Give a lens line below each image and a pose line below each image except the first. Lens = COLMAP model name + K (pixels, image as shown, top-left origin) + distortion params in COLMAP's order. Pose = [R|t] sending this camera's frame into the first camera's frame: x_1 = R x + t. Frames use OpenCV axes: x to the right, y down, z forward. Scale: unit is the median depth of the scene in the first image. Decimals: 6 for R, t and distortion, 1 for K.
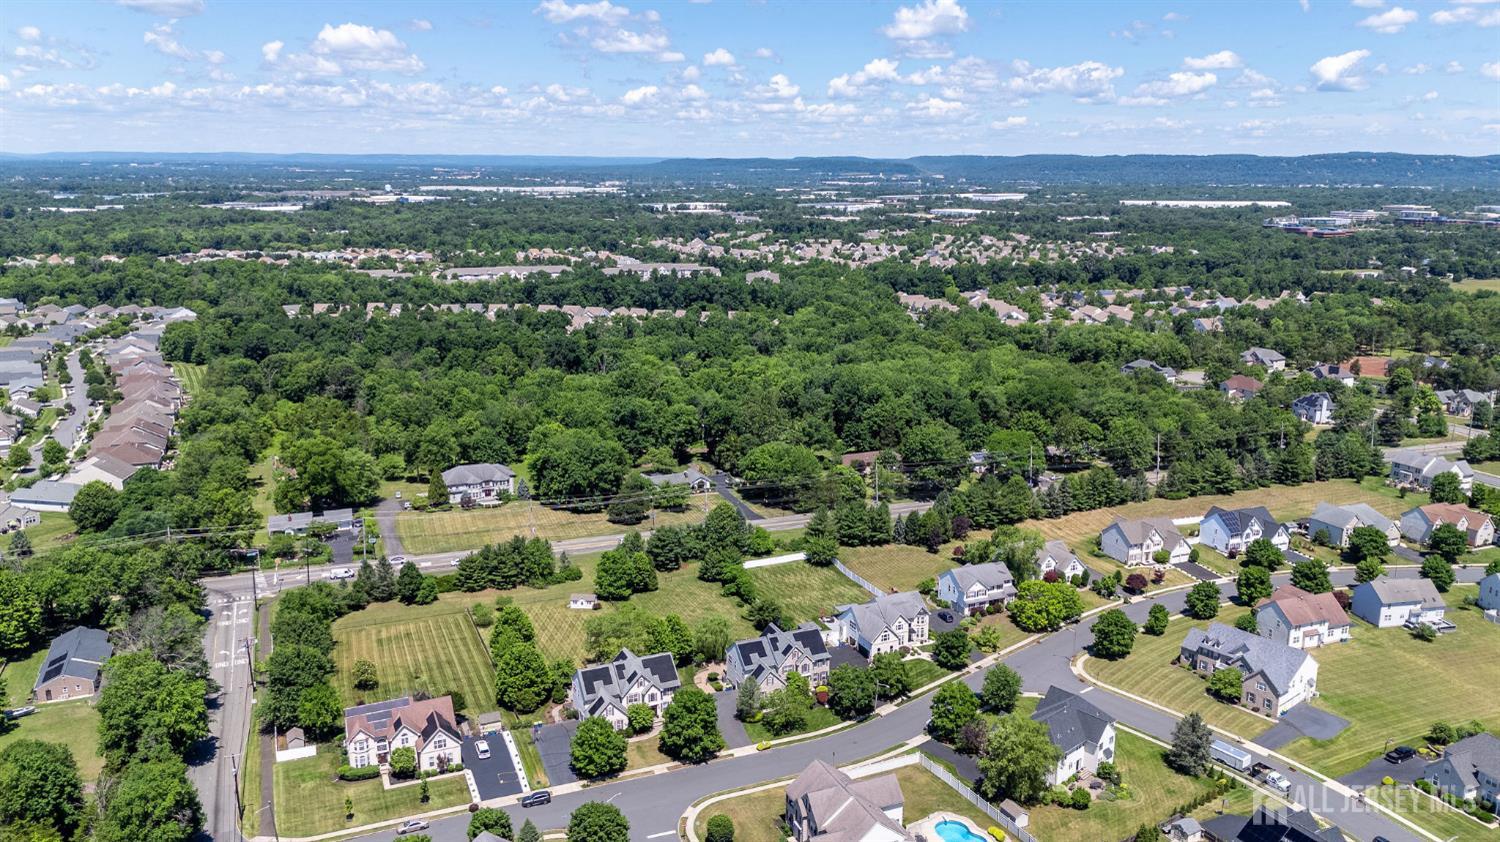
lens RADIAL K [[1084.5, 0, 750.0], [0, 1084.5, 421.0], [0, 0, 1]] dist [0.178313, -0.474734]
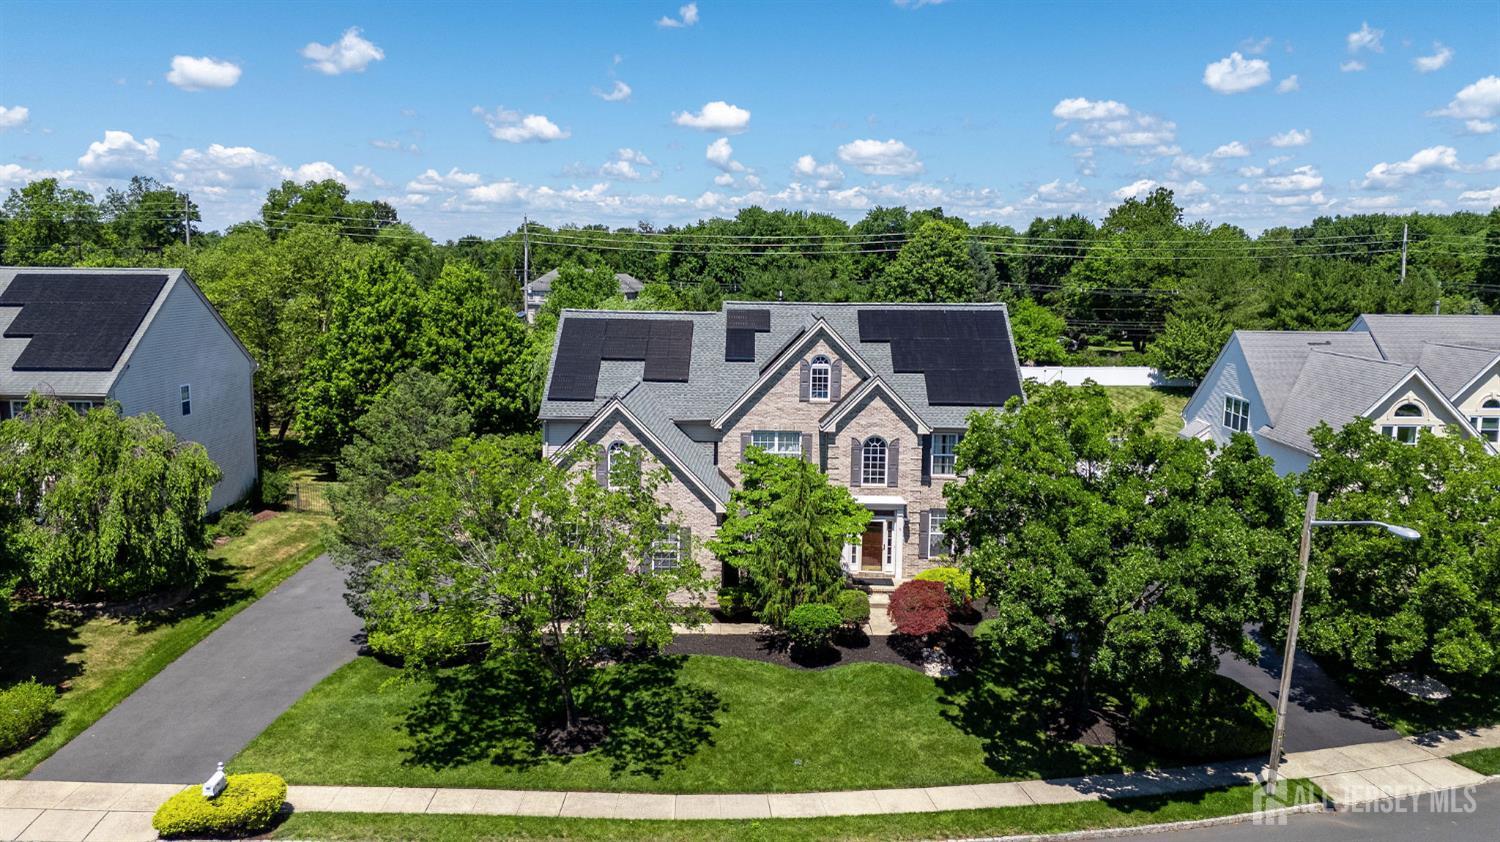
lens RADIAL K [[1095.3, 0, 750.0], [0, 1095.3, 421.0], [0, 0, 1]] dist [0.083620, -0.082146]
pose [[0.911208, 0.066682, -0.406513, 0.088286], [-0.100373, 0.993010, -0.062102, 0.195701], [0.399531, 0.097391, 0.911532, 0.695184]]
